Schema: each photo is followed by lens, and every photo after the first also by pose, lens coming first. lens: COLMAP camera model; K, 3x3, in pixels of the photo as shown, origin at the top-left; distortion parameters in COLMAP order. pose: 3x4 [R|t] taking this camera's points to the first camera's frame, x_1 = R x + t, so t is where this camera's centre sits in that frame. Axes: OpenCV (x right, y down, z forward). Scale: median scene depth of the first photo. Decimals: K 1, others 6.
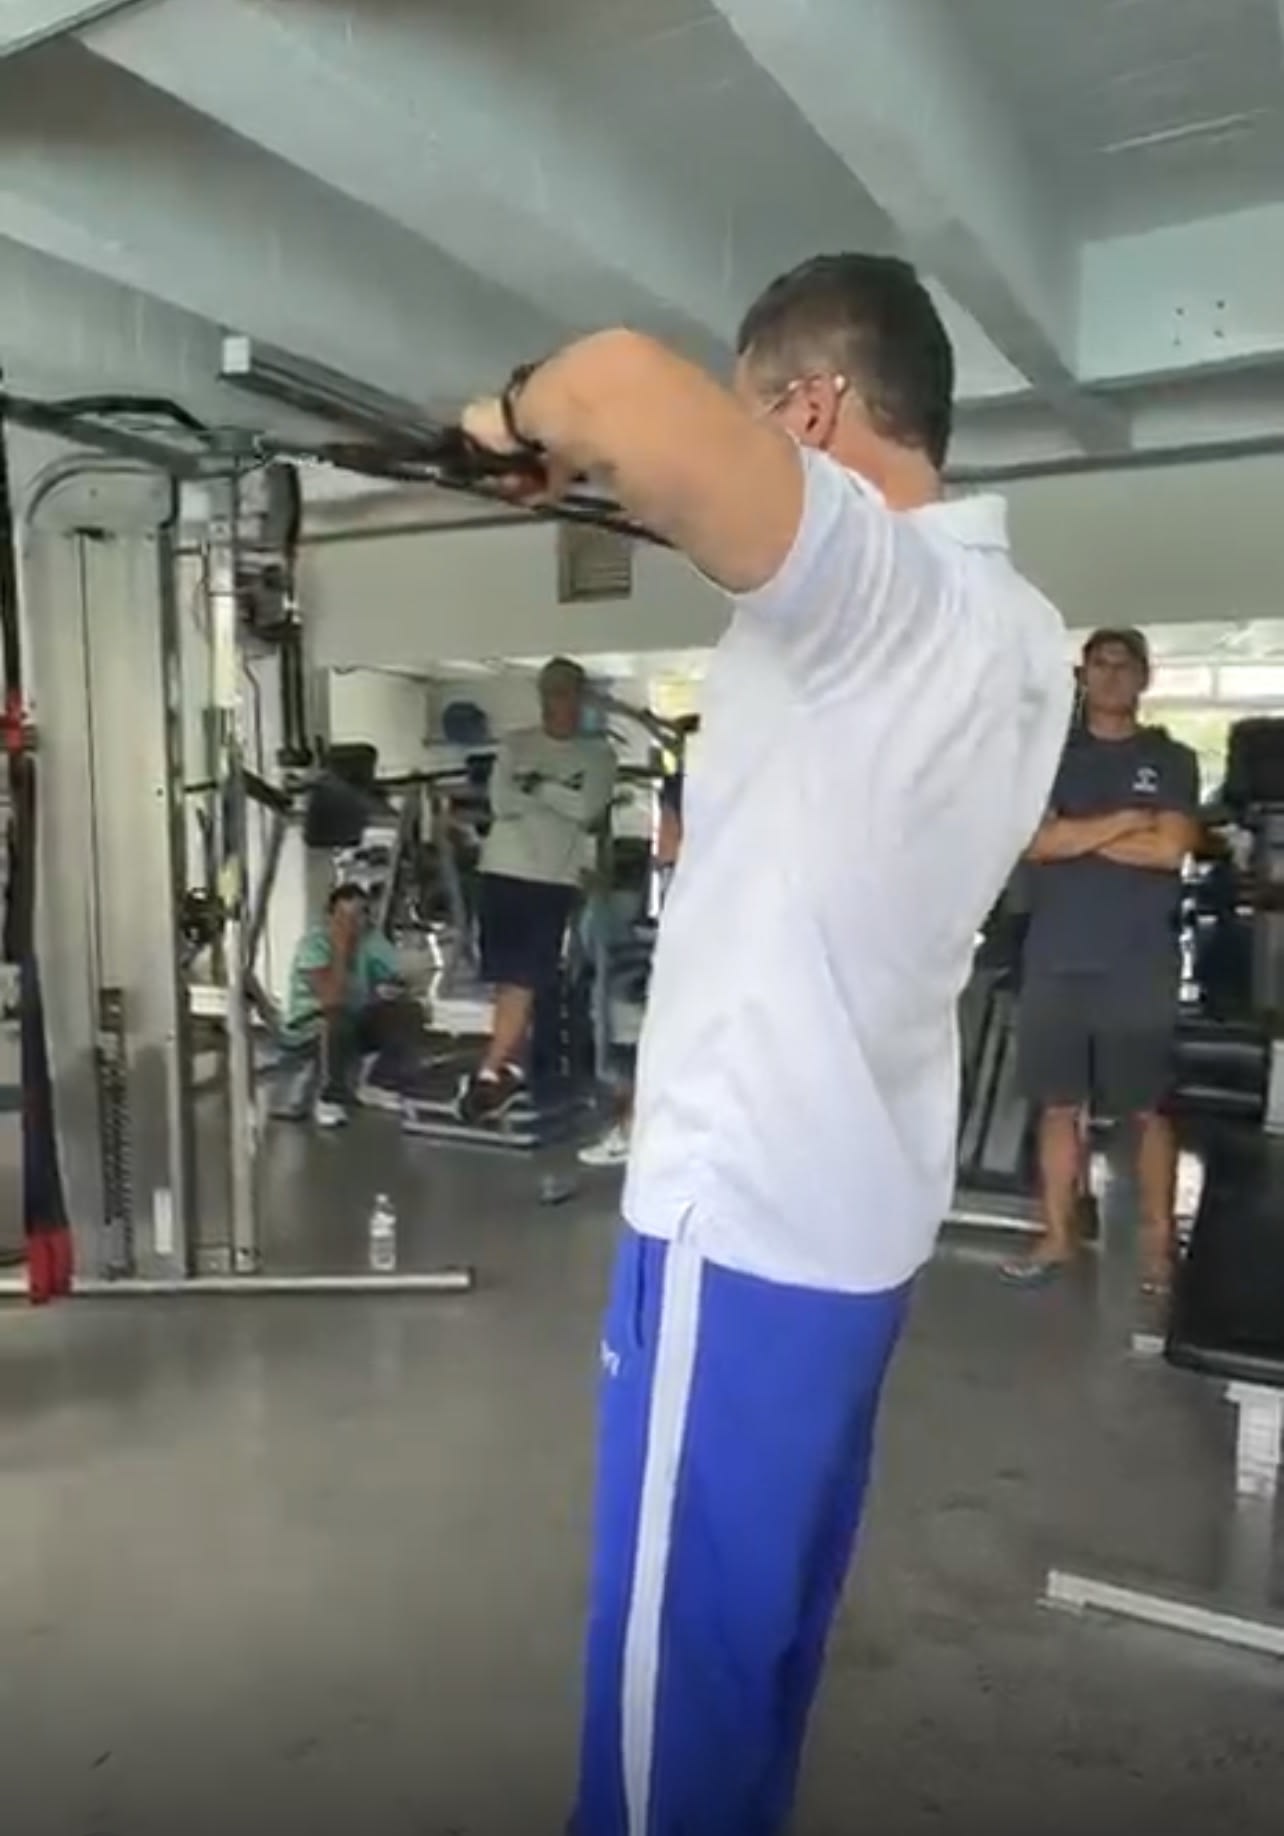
lens RADIAL K [[1308.9, 0, 642.0], [0, 1308.9, 918.0], [0, 0, 1]] dist [-0.000468, -0.005082]
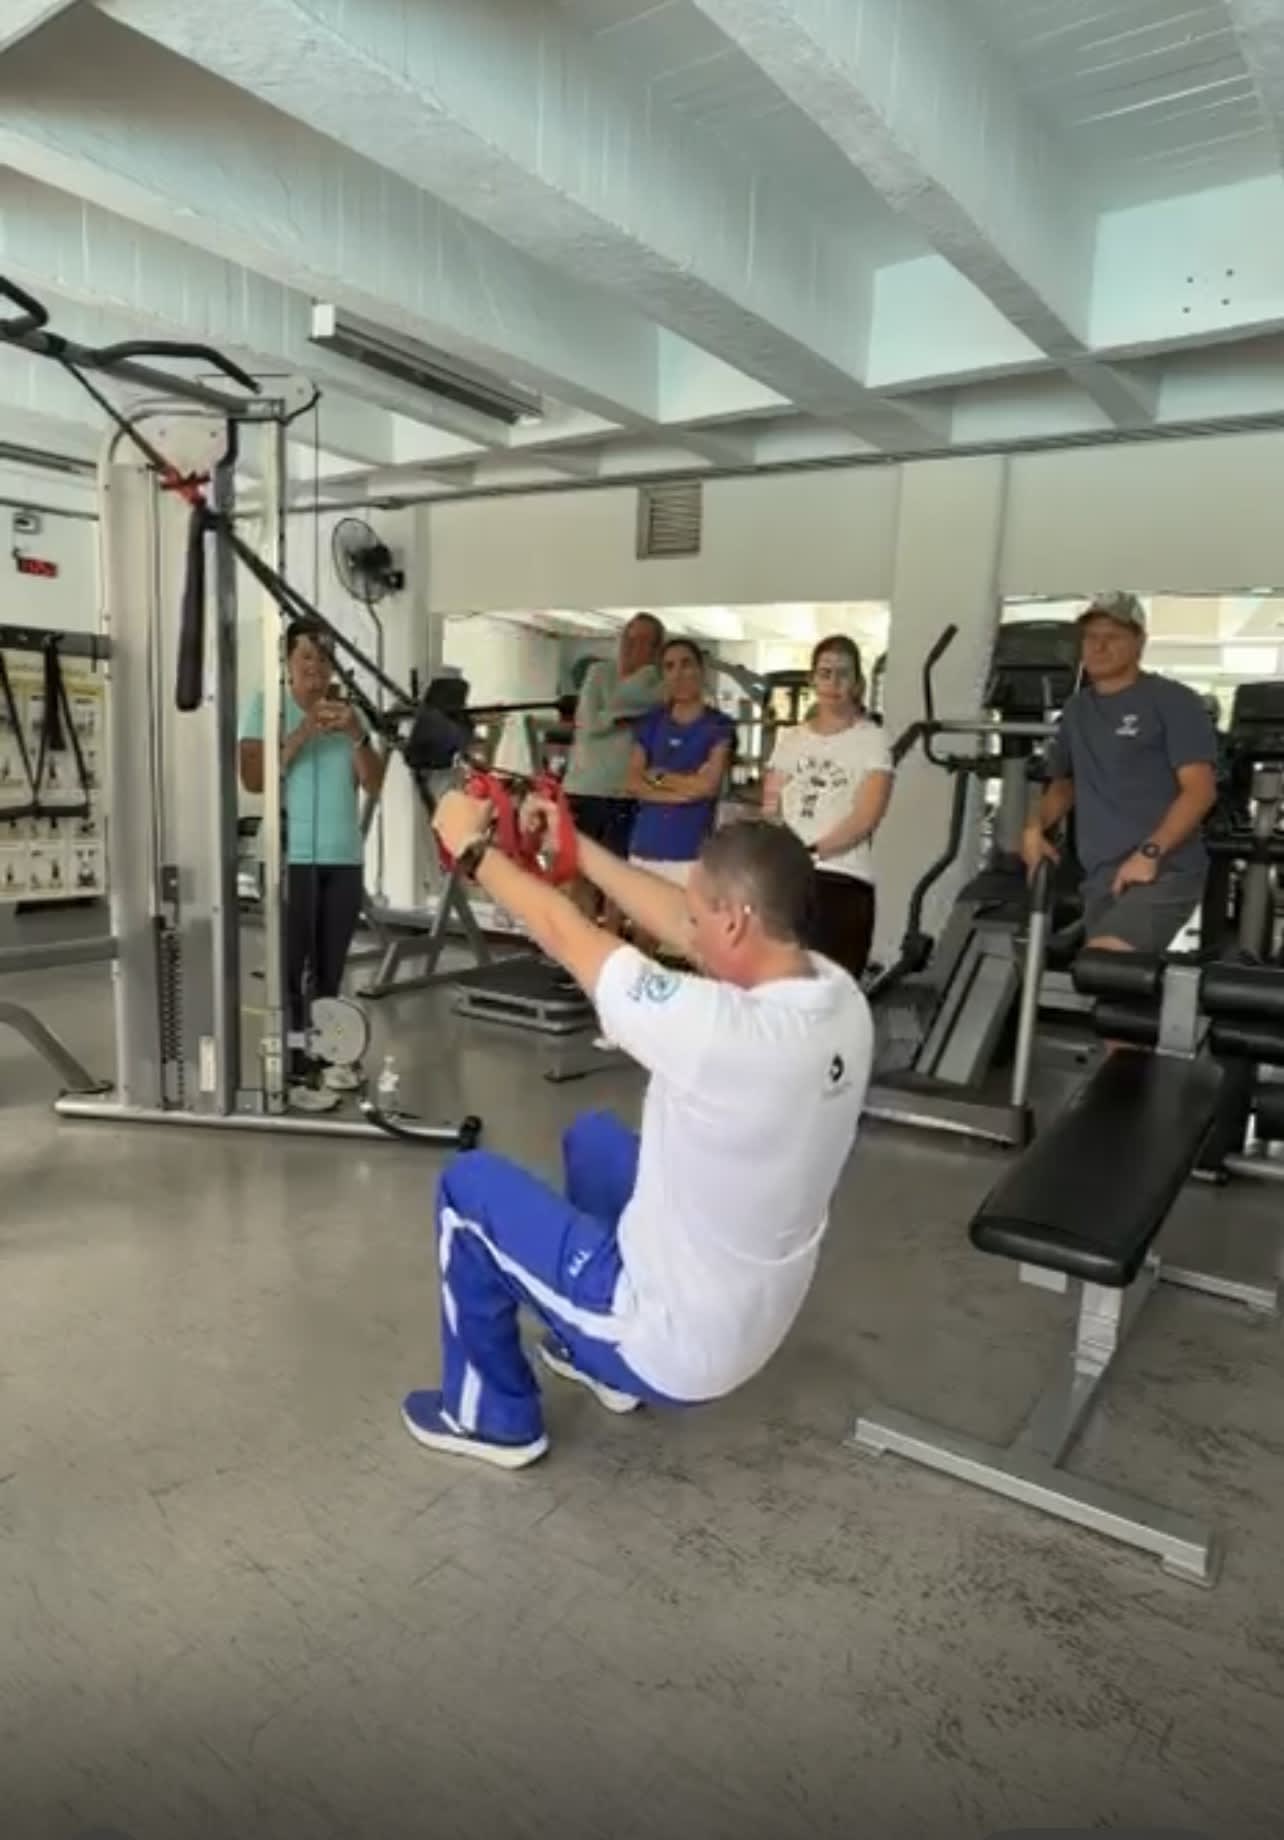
lens RADIAL K [[1142.5, 0, 642.0], [0, 1142.5, 920.0], [0, 0, 1]] dist [-0.001449, 0.000981]
pose [[0.992420, 0.060921, -0.106729, 0.124590], [-0.054898, 0.996777, 0.058493, 0.018809], [0.109949, -0.052190, 0.992566, 0.023824]]
